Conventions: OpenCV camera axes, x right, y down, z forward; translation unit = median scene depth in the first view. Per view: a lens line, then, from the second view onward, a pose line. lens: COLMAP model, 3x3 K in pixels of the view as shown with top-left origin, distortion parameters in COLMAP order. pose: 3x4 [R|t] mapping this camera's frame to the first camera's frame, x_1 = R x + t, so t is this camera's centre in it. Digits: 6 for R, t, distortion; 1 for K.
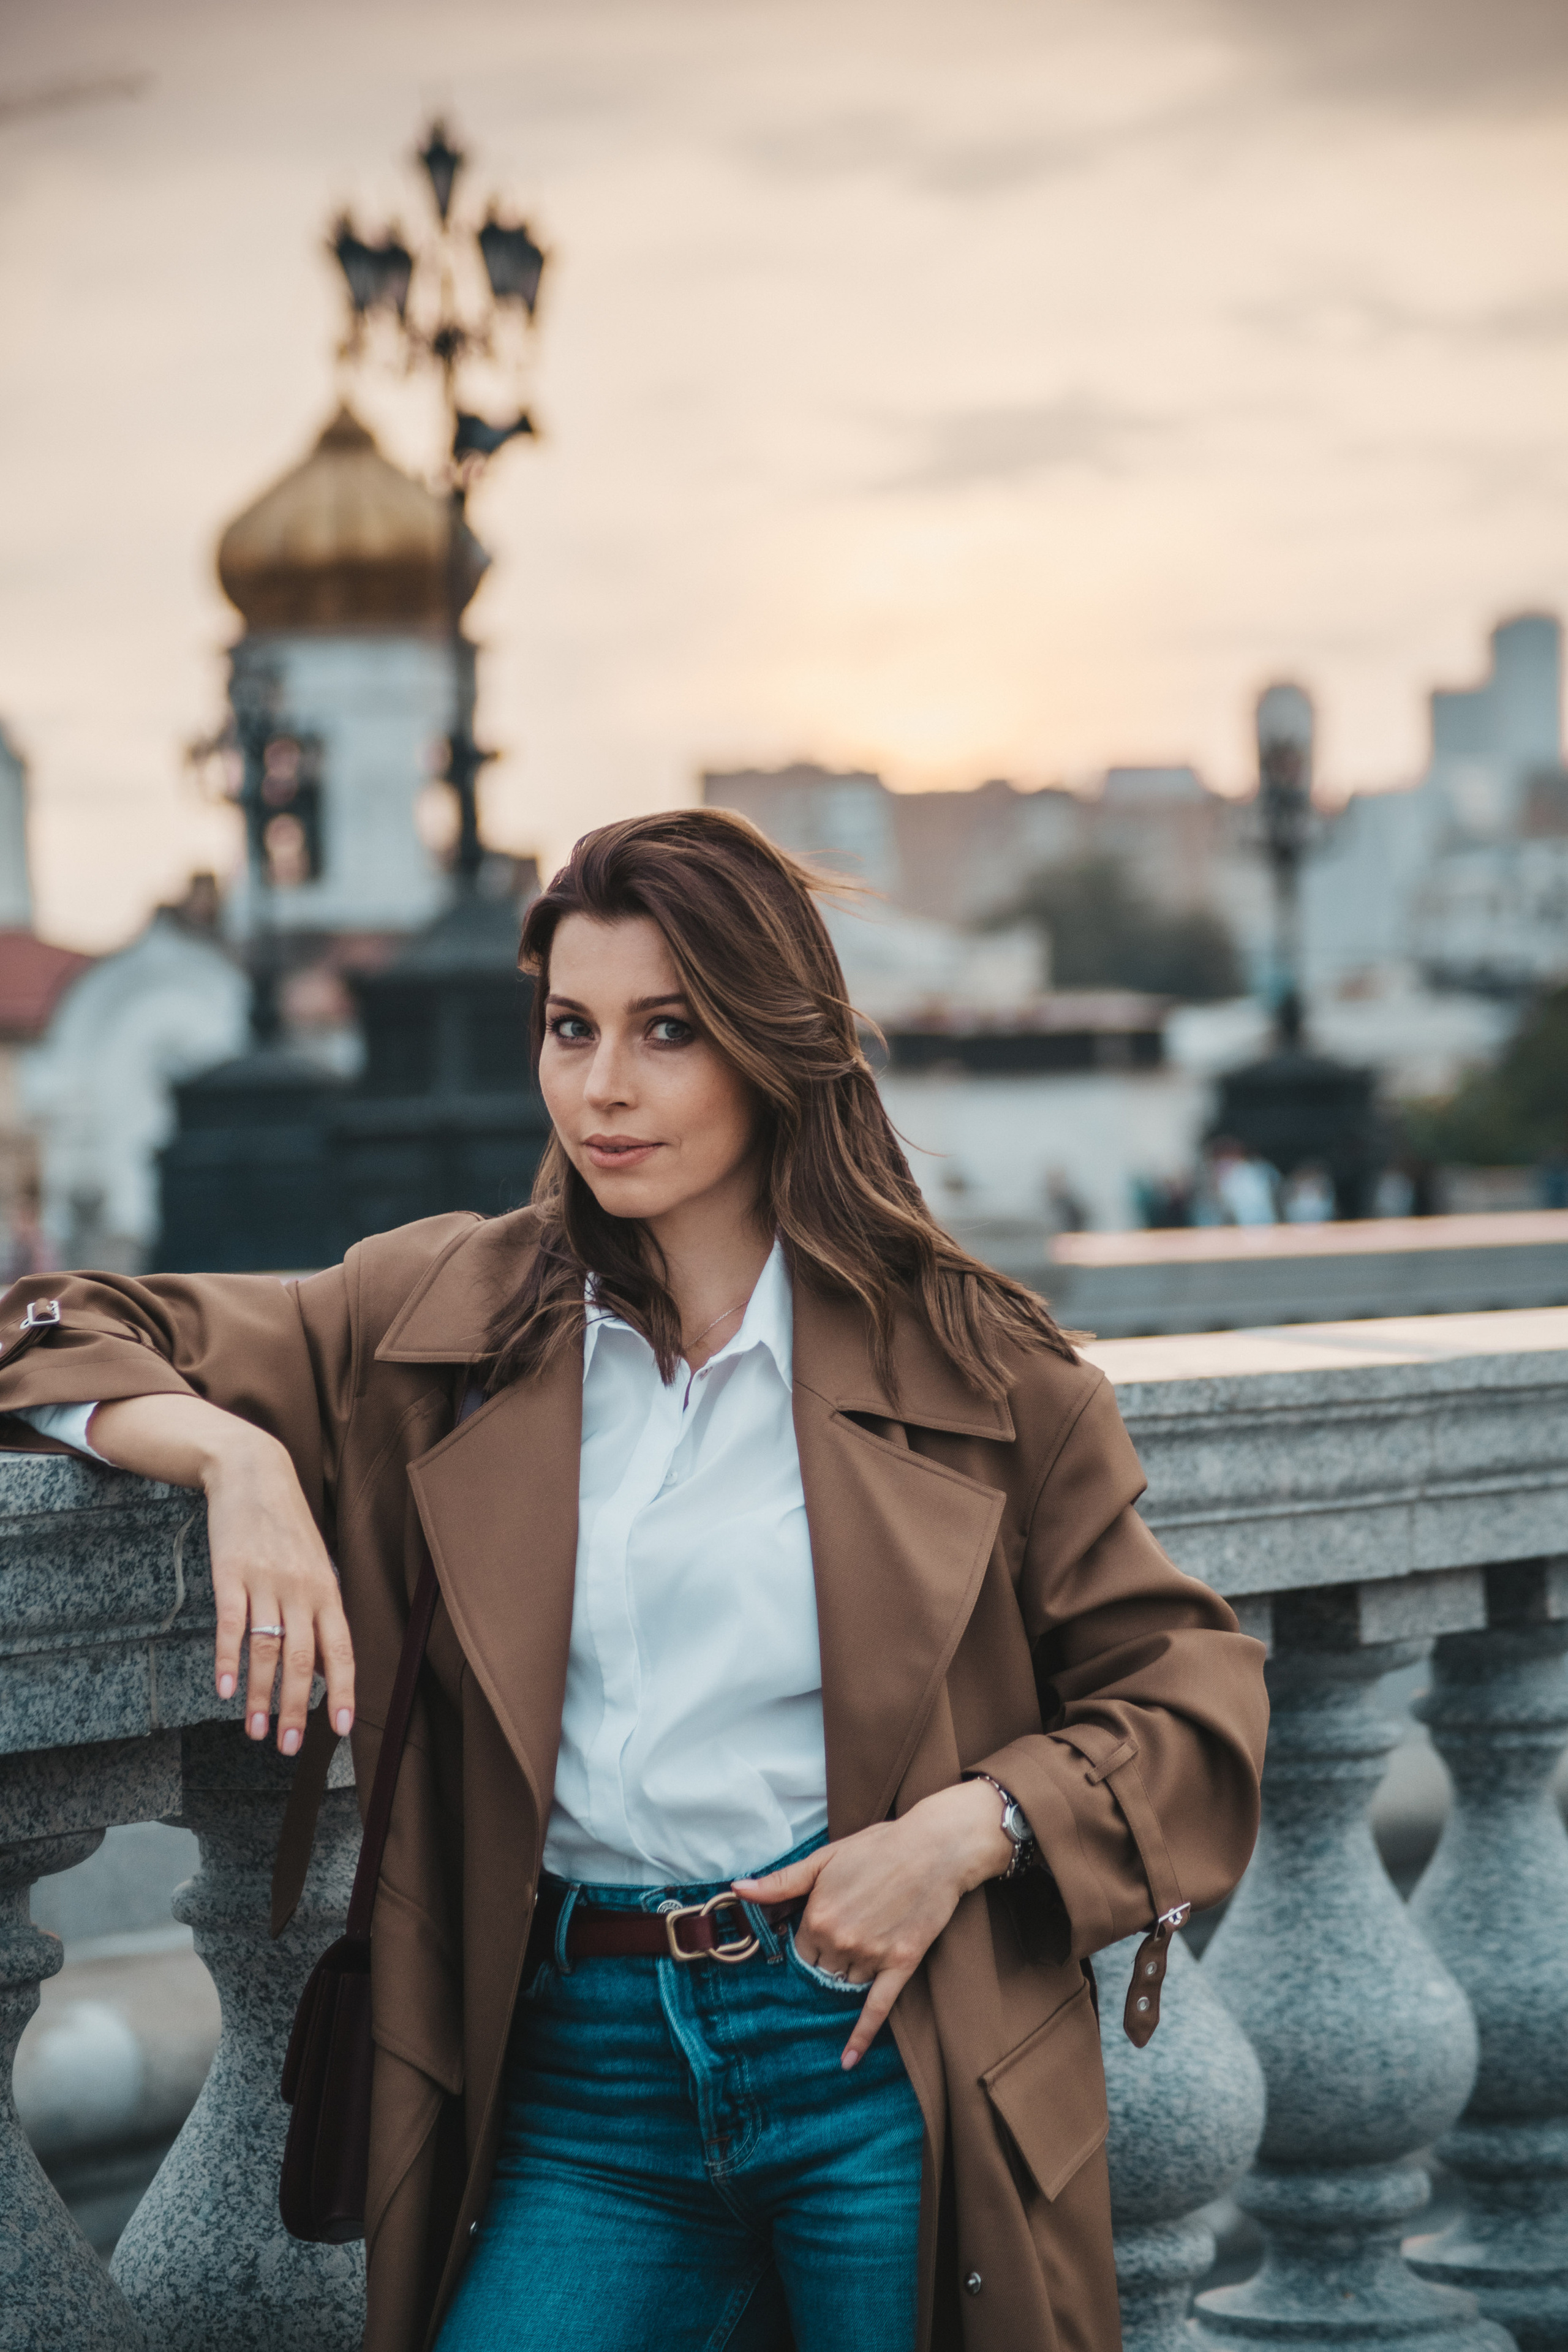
lens RADIAL K [[7435.7, 0, 784.0], [0, 7435.7, 1176.0], [0, 0, 1]] dist [0.707563, 5.590508]
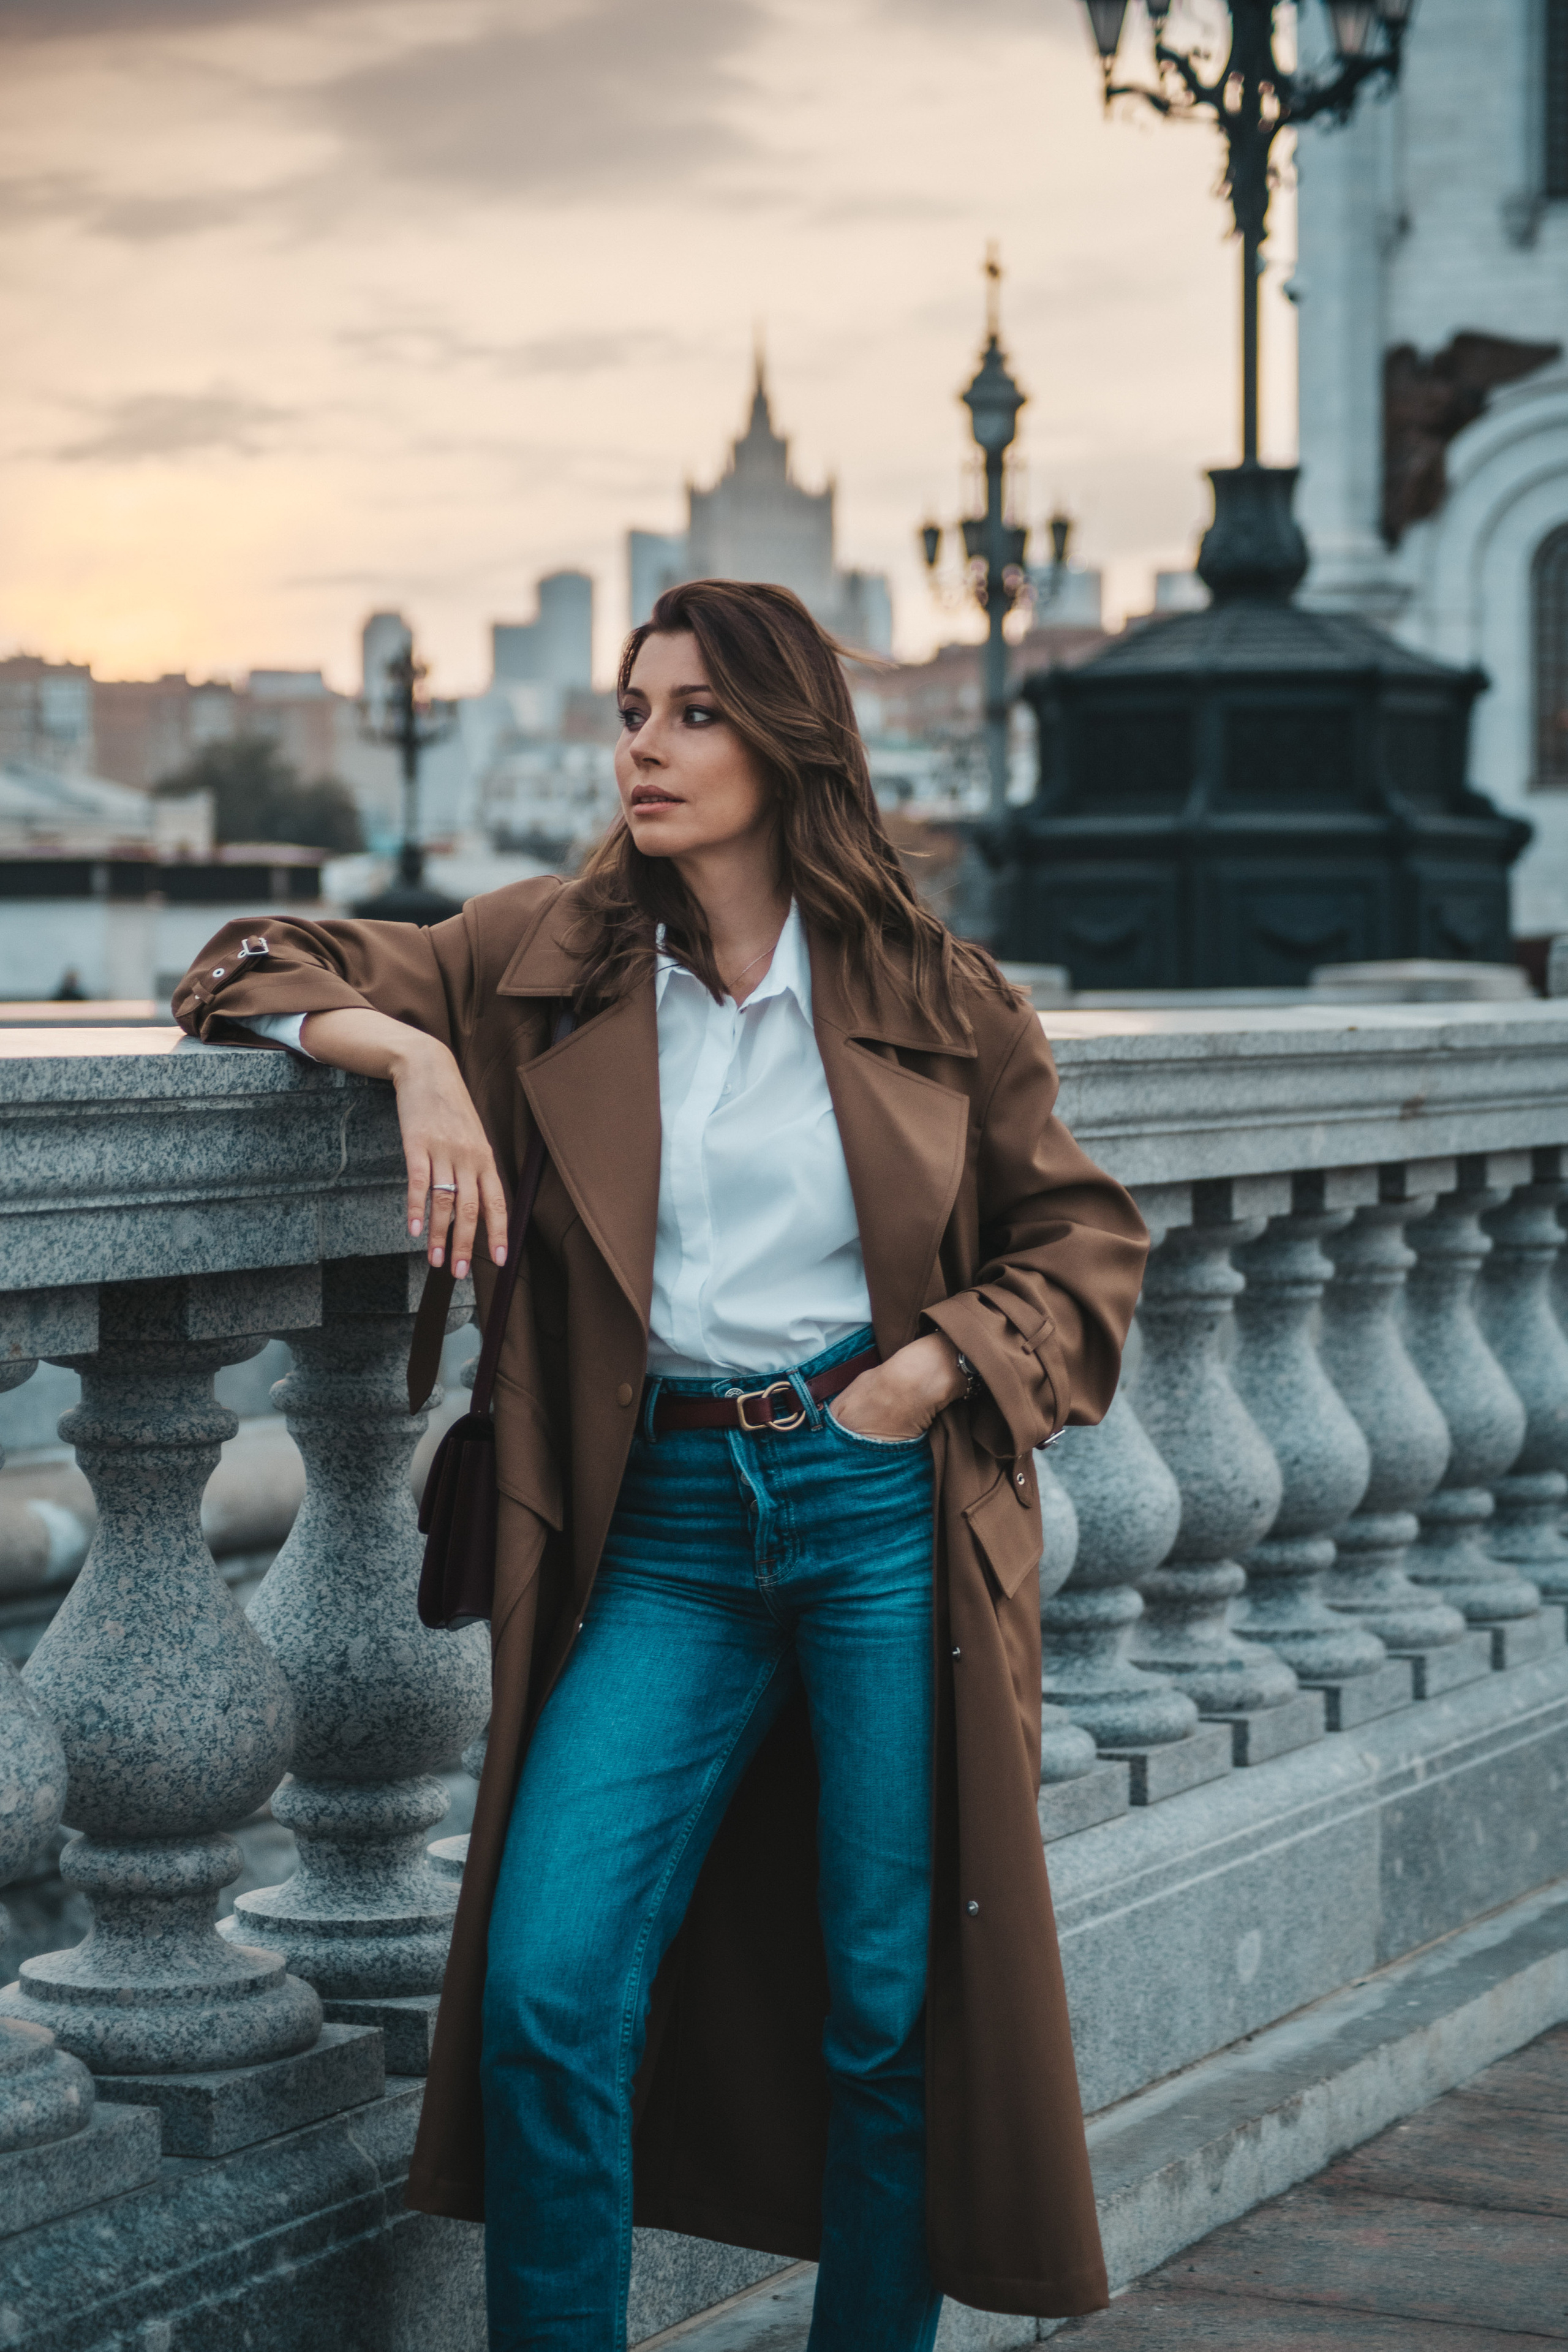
lens RADIAL K [[5584.7, 0, 784.0], [0, 5584.7, 1176.0], [0, 0, 1]] dist [0.042173, 0.736415]
pose [[0.990141, 0.023727, 0.138049, -0.111363], [-0.028445, 0.999073, 0.032304, 0.019069], [-0.137155, -0.035912, 0.989898, -0.002426]]
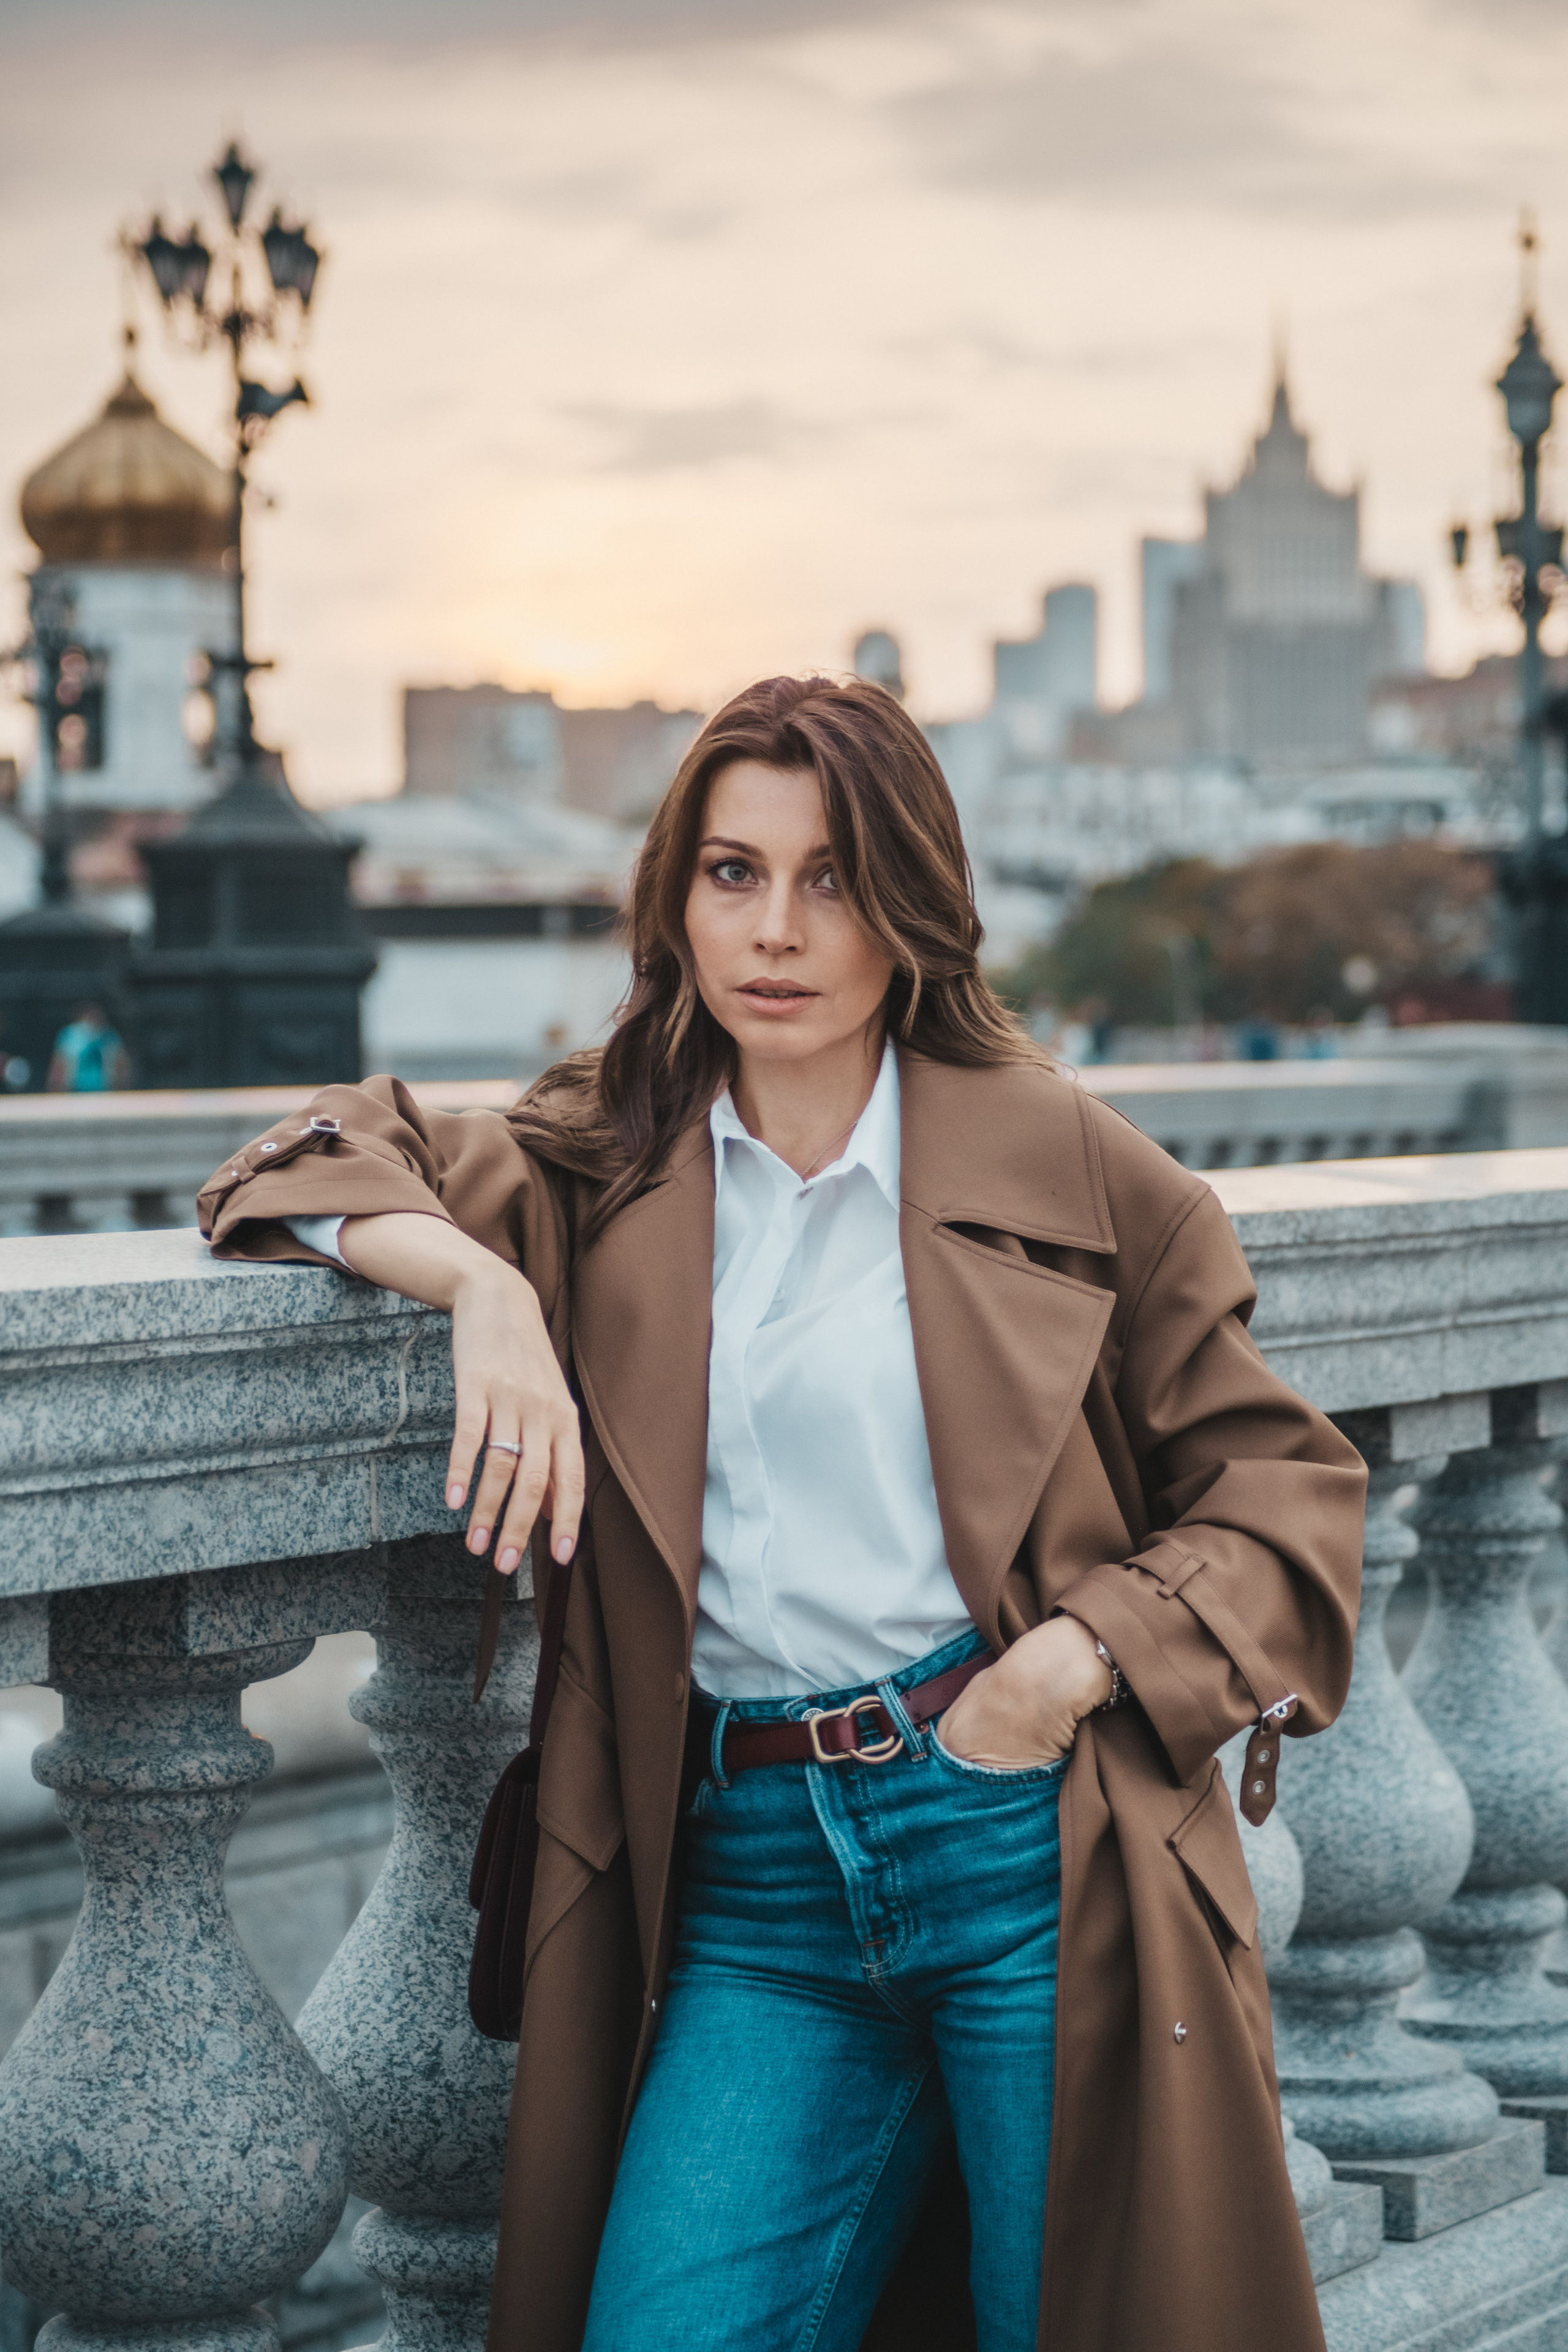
lens RADIAL K [[6066.6, 0, 784.0], [0, 6066.6, 1176.0], [0, 0, 1]] dist [0.104051, 1.325028]
pose [[0.998394, 0.021579, 0.052378, -0.057748], [-0.022878, 0.999442, 0.024339, 0.003006], [-0.051823, -0.025498, 0.998331, 0.149376]]
